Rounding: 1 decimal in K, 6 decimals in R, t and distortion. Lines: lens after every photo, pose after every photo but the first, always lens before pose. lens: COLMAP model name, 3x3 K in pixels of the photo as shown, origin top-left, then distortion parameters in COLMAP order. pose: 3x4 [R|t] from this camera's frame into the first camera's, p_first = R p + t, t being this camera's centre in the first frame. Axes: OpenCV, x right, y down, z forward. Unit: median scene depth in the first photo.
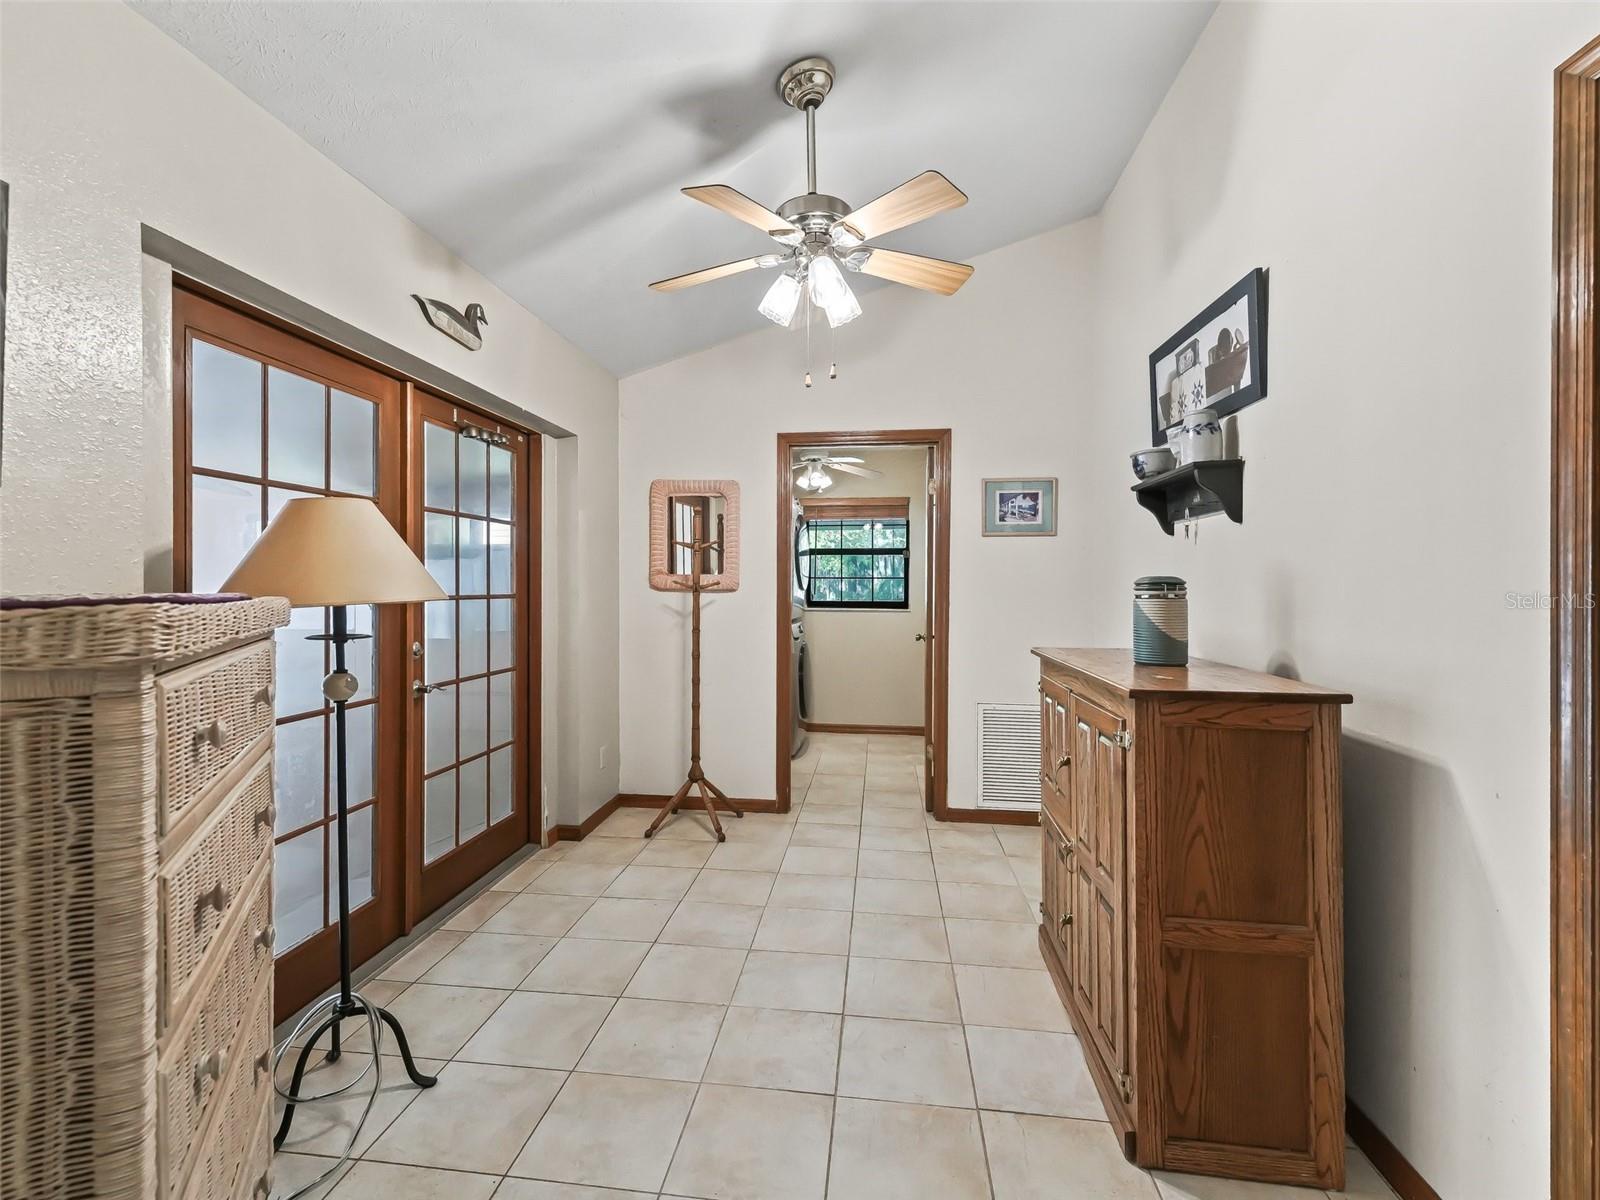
lens RADIAL K [[724.0, 0, 795.4], [0, 724.0, 591.6], [0, 0, 1]] dist [0.013612, -0.000165]
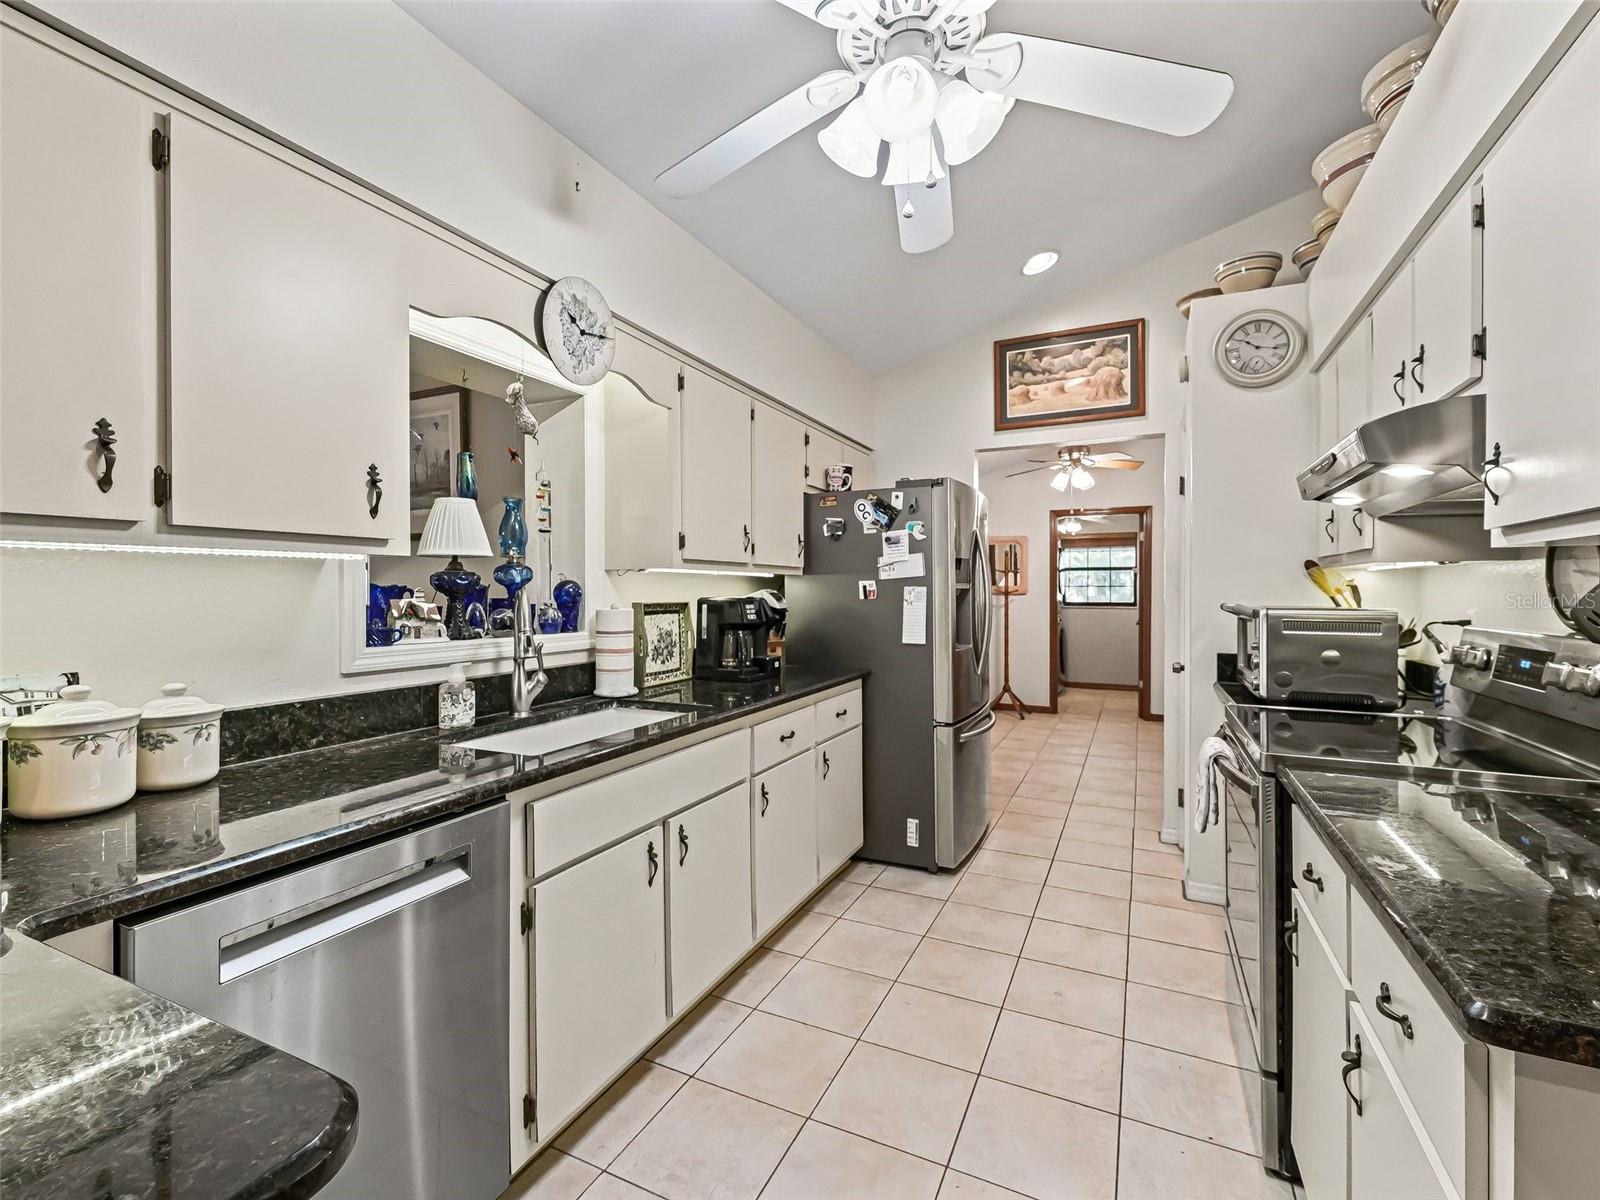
lens RADIAL K [[711.4, 0, 799.7], [0, 711.4, 585.9], [0, 0, 1]] dist [0.013406, 0.000038]
pose [[0.948247, -0.004172, -0.317505, -0.055853], [-0.000571, 0.999890, -0.014846, 0.004668], [0.317532, 0.014260, 0.948140, -0.993418]]
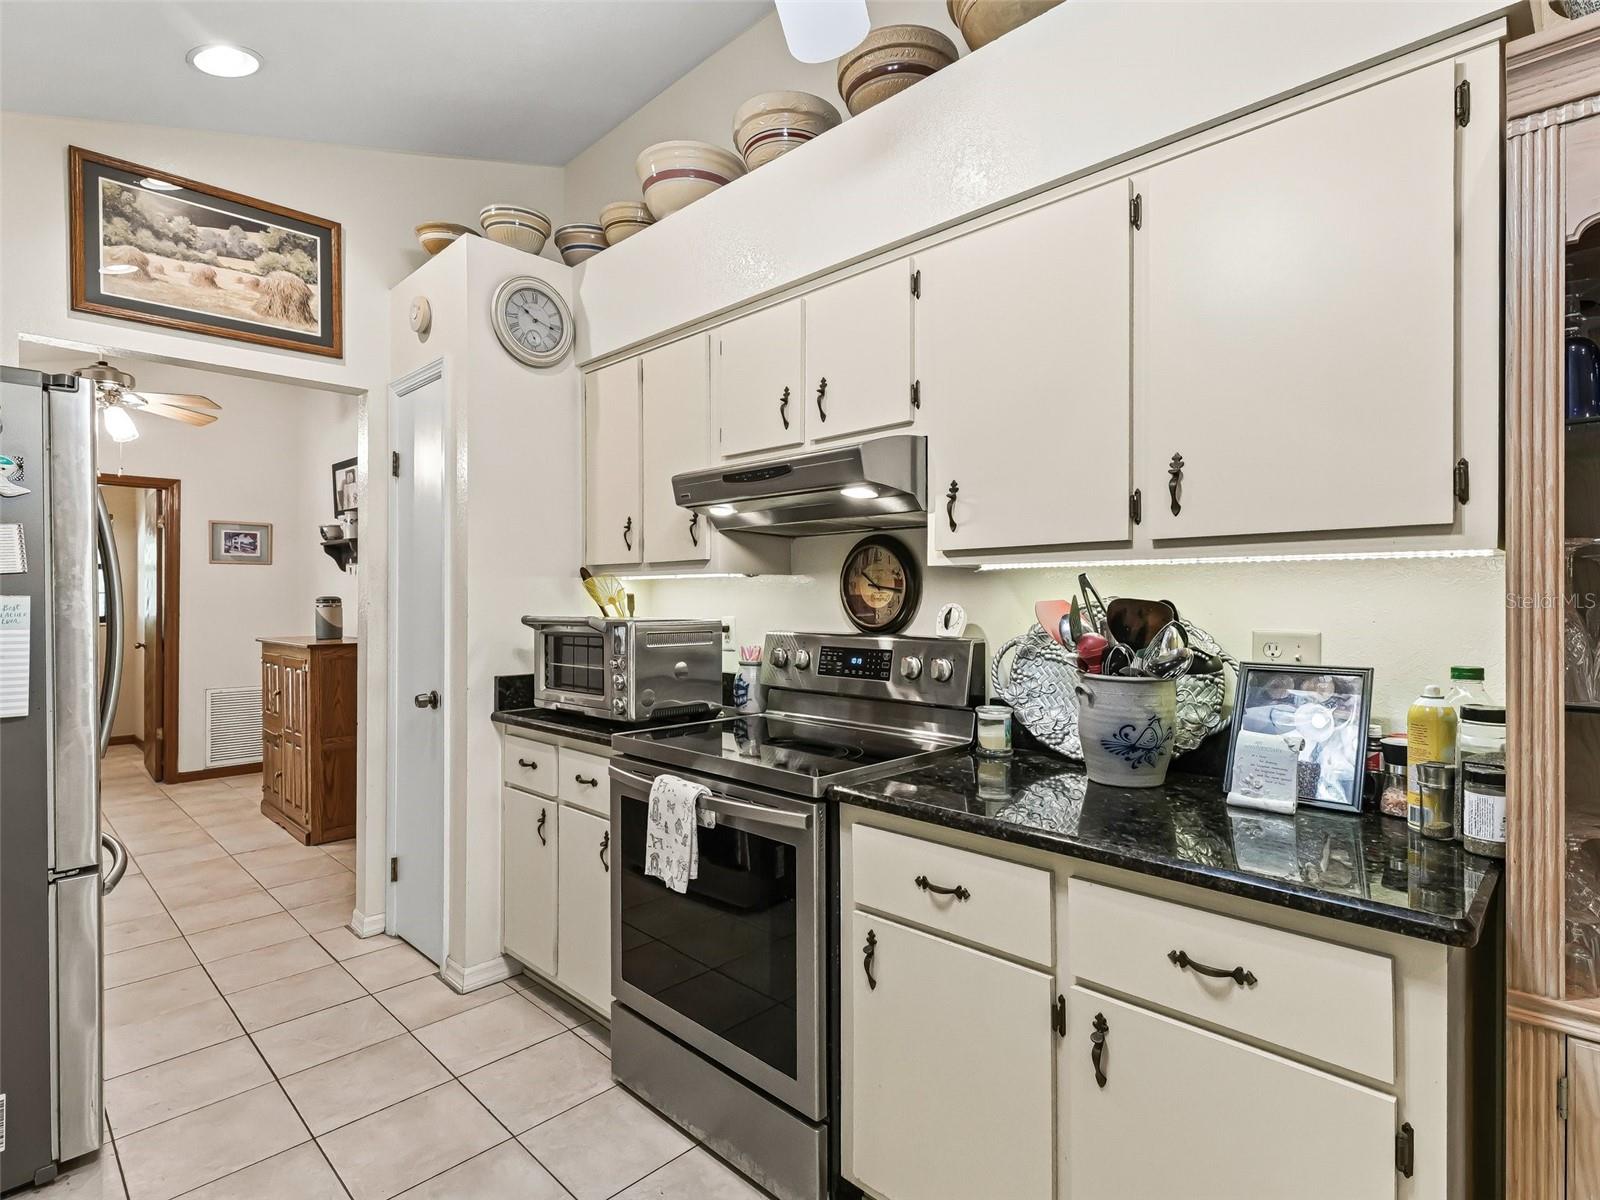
lens RADIAL K [[812.4, 0, 802.5], [0, 812.4, 593.3], [0, 0, 1]] dist [-0.001407, -0.001890]
pose [[0.600678, -0.000737, 0.799491, -0.281427], [0.009449, 0.999936, -0.006177, -0.001332], [-0.799435, 0.011265, 0.600647, -0.771661]]
